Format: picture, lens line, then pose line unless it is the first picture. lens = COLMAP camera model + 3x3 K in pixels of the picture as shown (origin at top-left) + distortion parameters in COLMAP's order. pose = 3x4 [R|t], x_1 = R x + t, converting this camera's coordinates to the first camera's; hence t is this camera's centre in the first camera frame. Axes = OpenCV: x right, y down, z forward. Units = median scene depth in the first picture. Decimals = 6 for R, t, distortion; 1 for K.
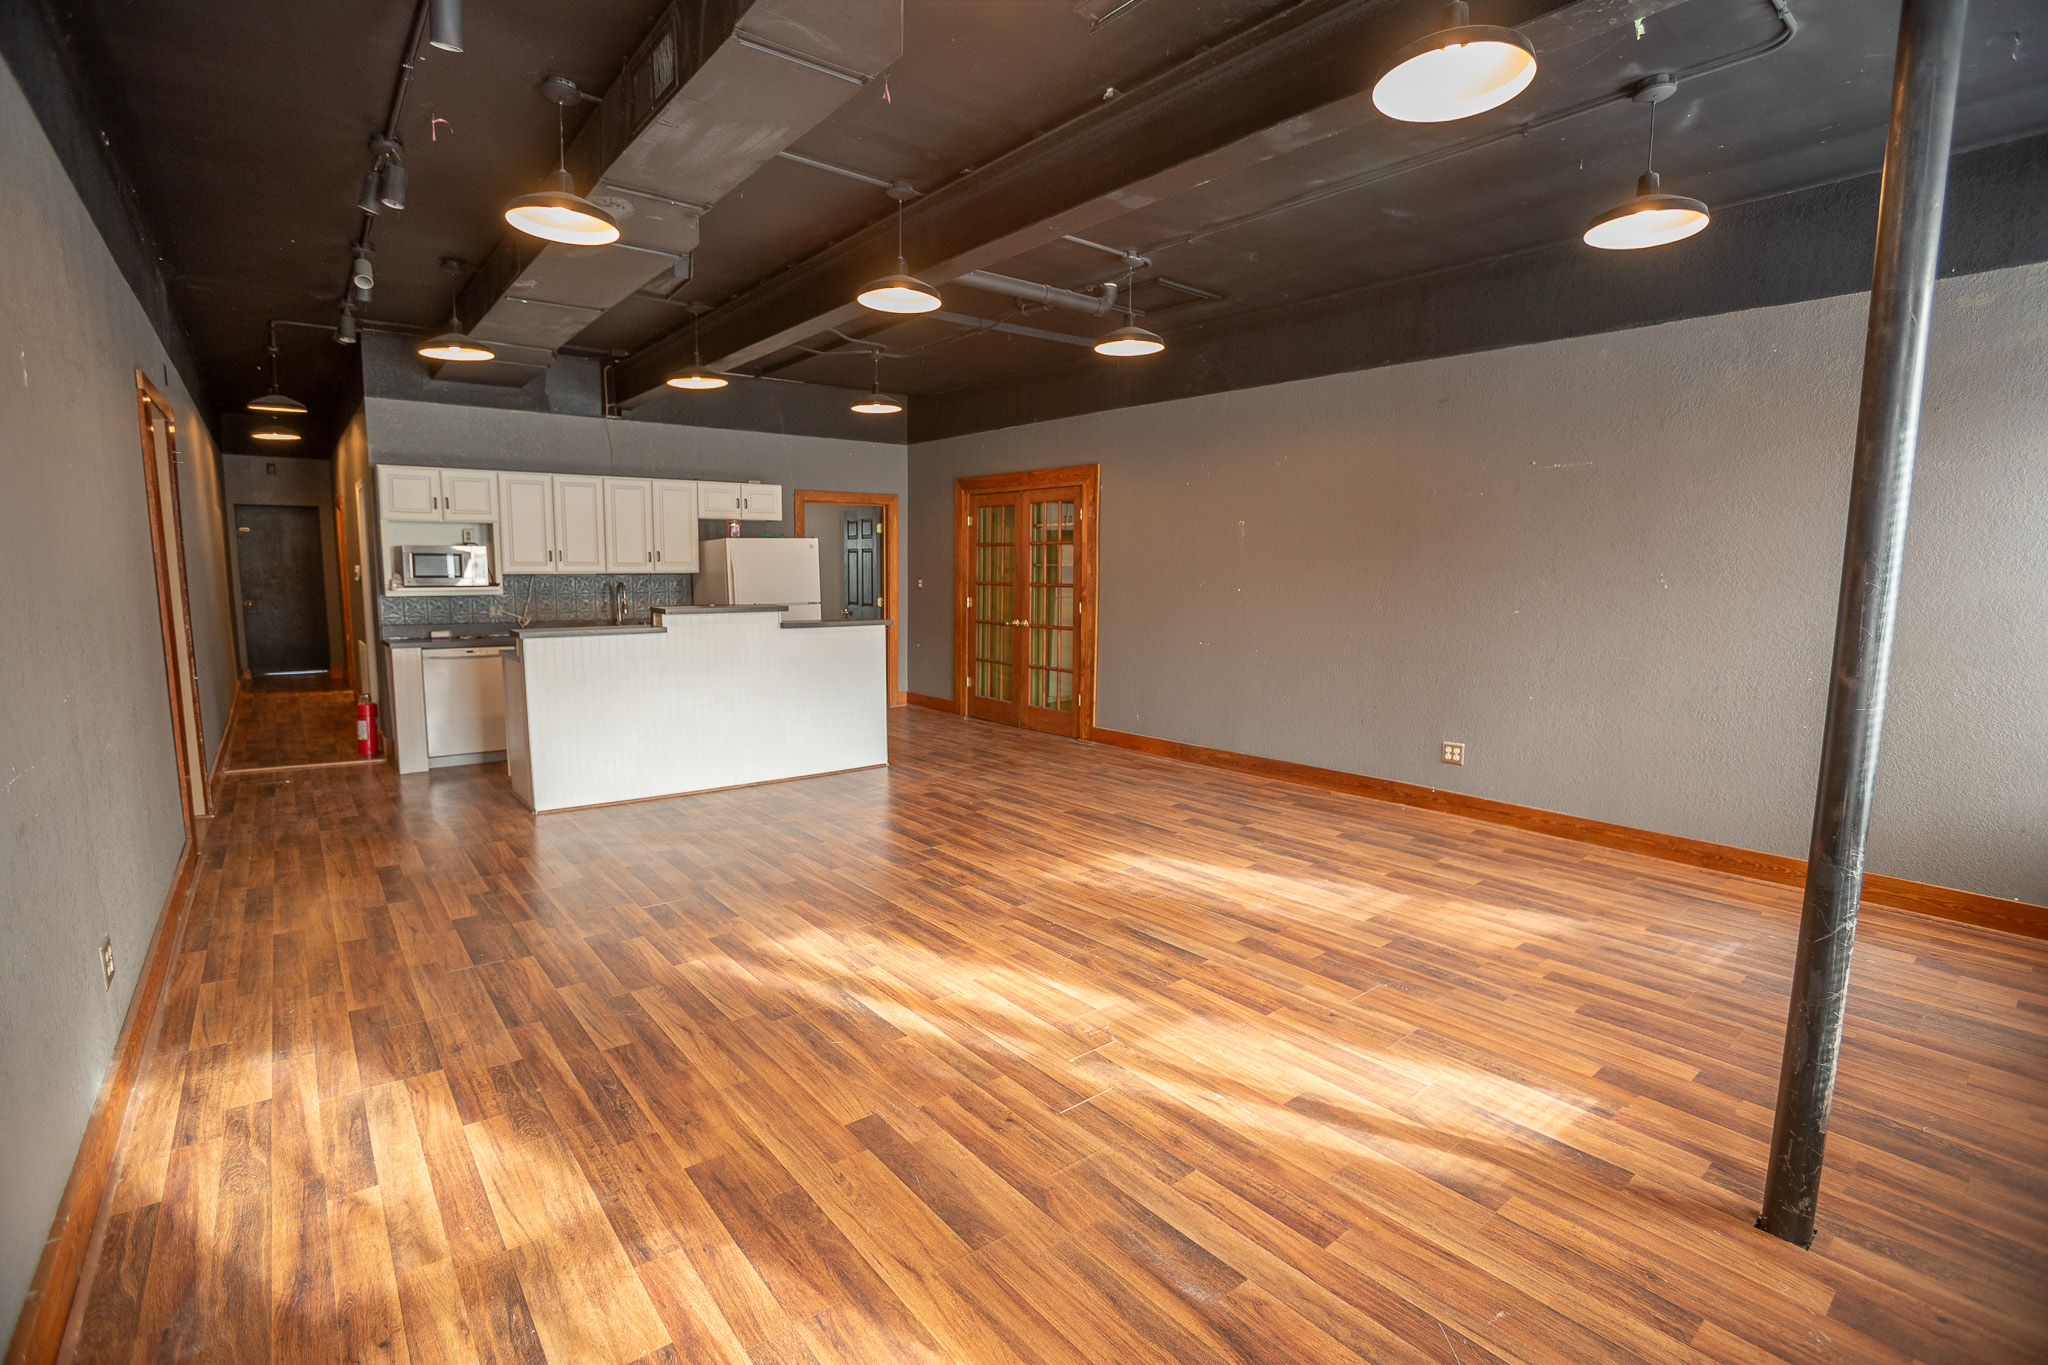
lens RADIAL K [[934.5, 0, 1000.5], [0, 934.5, 681.0], [0, 0, 1]] dist [-0.042518, 0.006519]
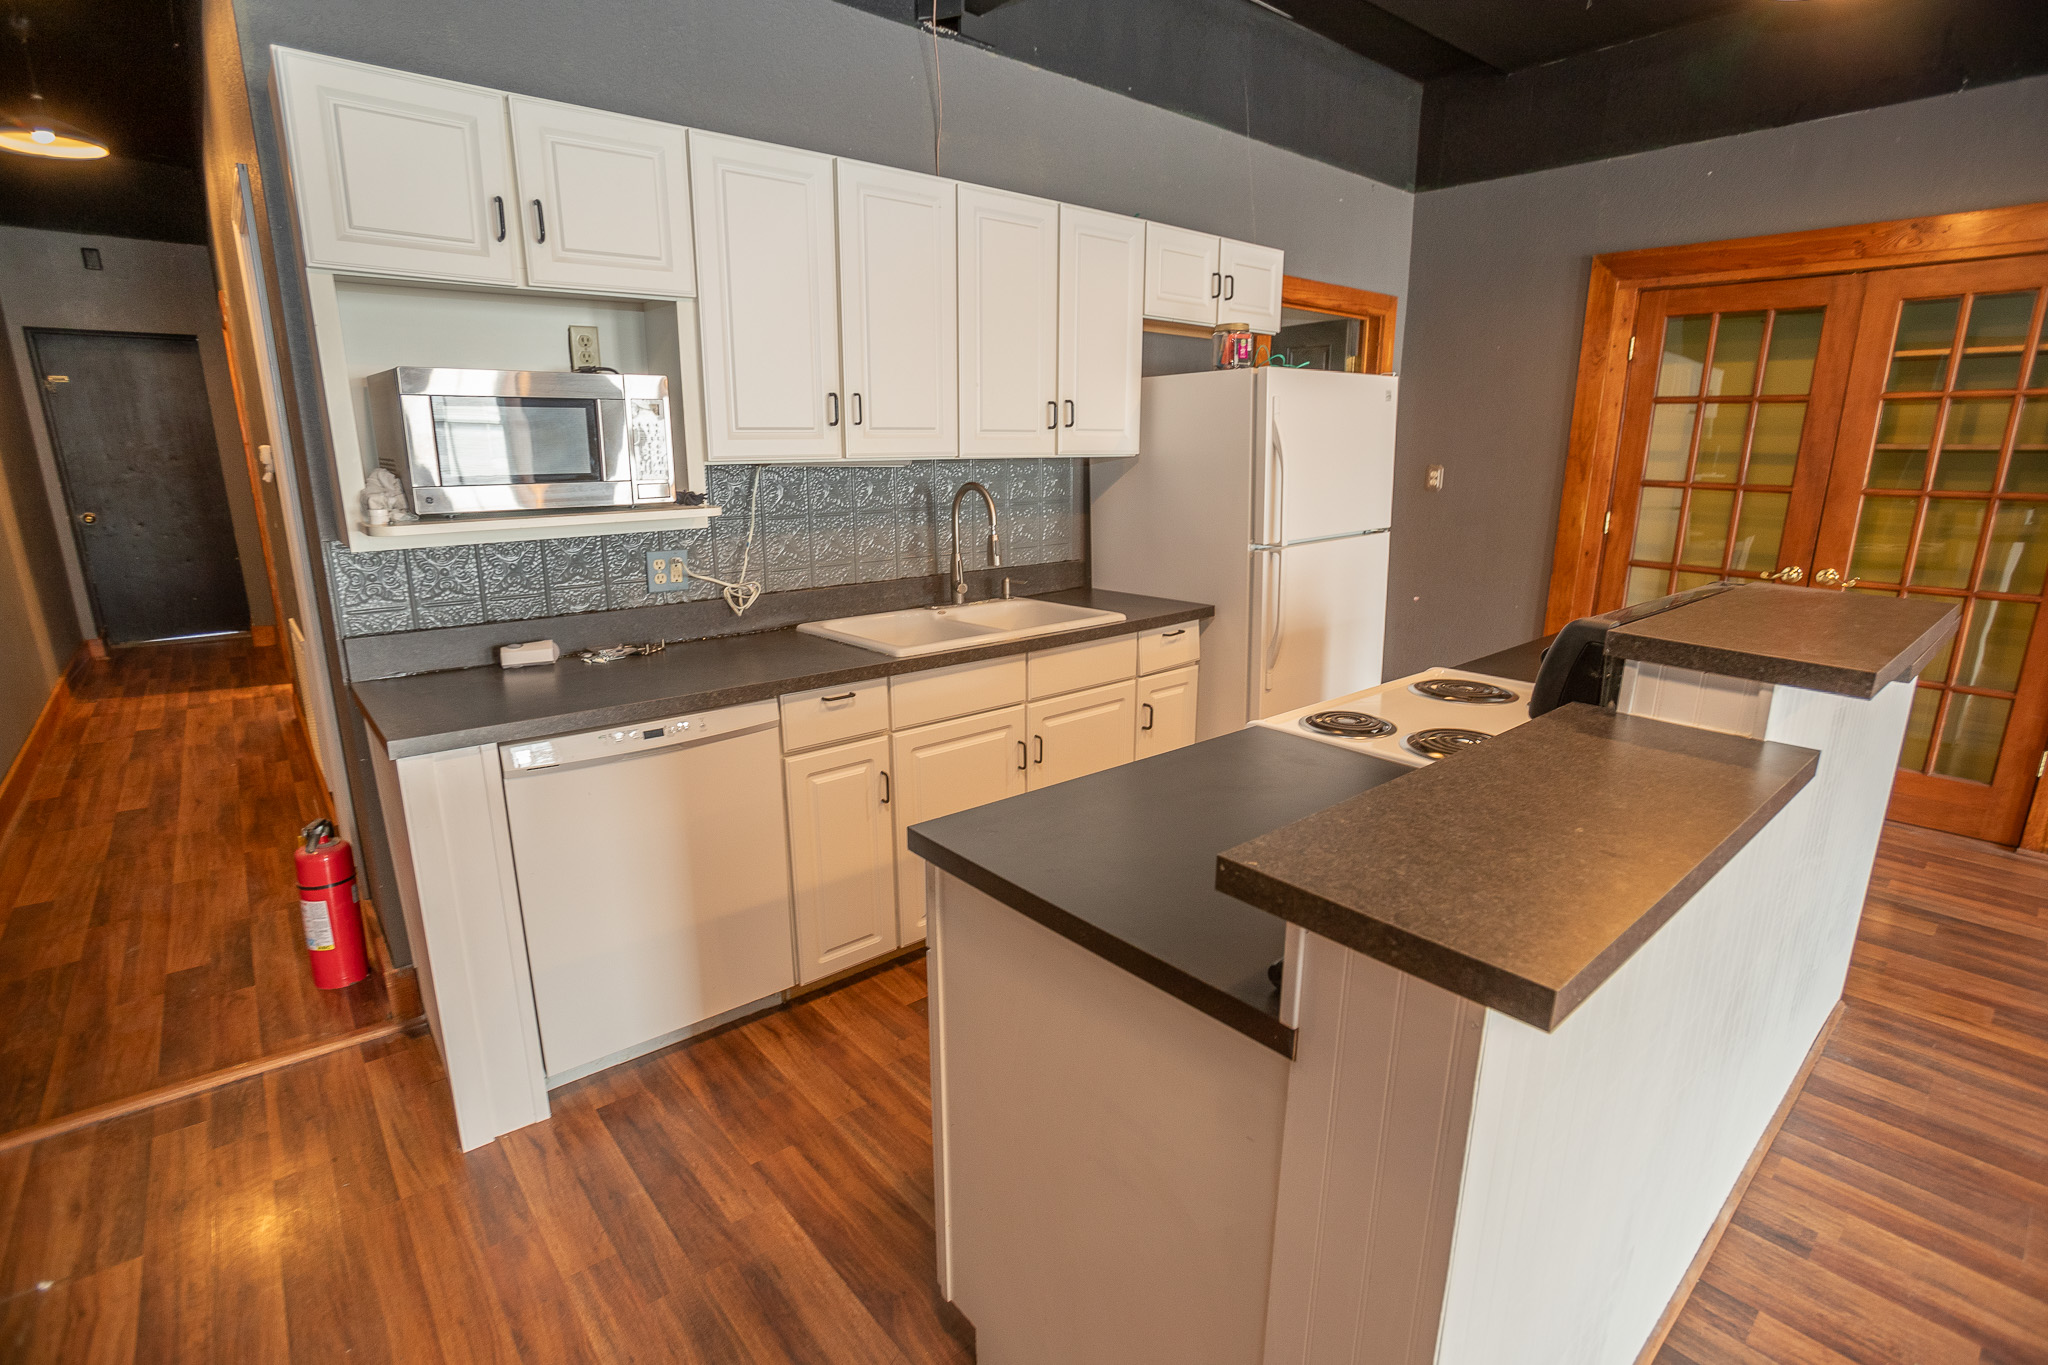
lens RADIAL K [[939.2, 0, 1024.0], [0, 939.2, 682.5], [0, 0, 1]] dist [-0.048061, 0.006773]
pose [[0.998886, -0.013919, 0.045085, -0.406123], [0.007984, 0.991582, 0.129237, -0.074223], [-0.046504, -0.128733, 0.990588, 0.602152]]
